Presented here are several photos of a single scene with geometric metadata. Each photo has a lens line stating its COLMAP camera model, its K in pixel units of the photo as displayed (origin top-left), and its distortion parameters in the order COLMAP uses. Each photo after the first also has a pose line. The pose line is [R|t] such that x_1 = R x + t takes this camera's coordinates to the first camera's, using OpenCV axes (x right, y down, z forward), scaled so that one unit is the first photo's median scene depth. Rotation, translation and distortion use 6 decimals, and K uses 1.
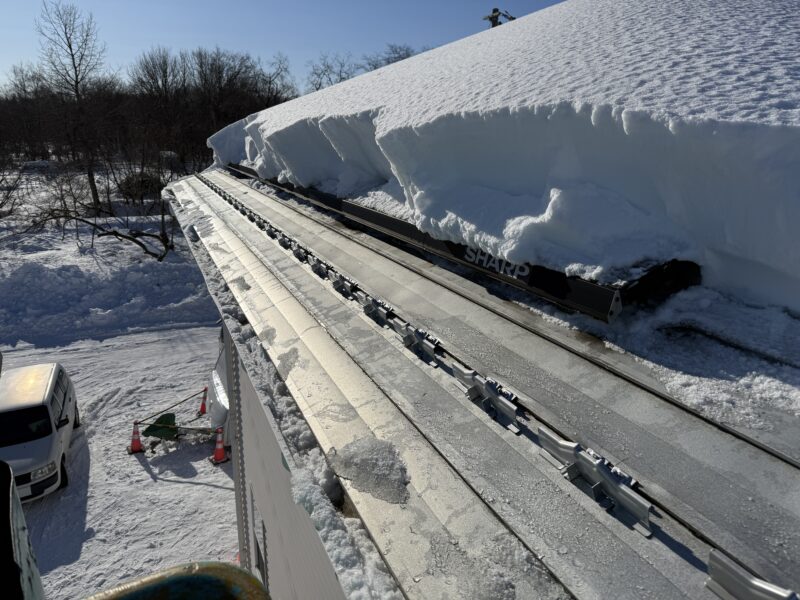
lens RADIAL K [[565.0, 0, 400.0], [0, 565.0, 300.0], [0, 0, 1]] dist [0.034780, -0.048382]
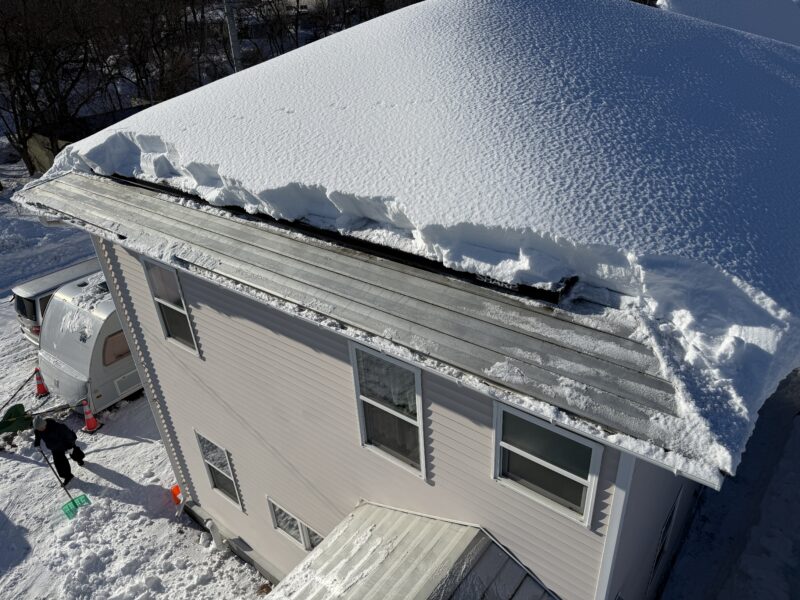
lens RADIAL K [[565.0, 0, 400.0], [0, 565.0, 300.0], [0, 0, 1]] dist [0.034780, -0.048382]
pose [[0.881180, -0.286747, 0.375896, -0.143428], [0.199934, 0.946494, 0.253331, -0.087047], [-0.428425, -0.148076, 0.891362, -0.124297]]
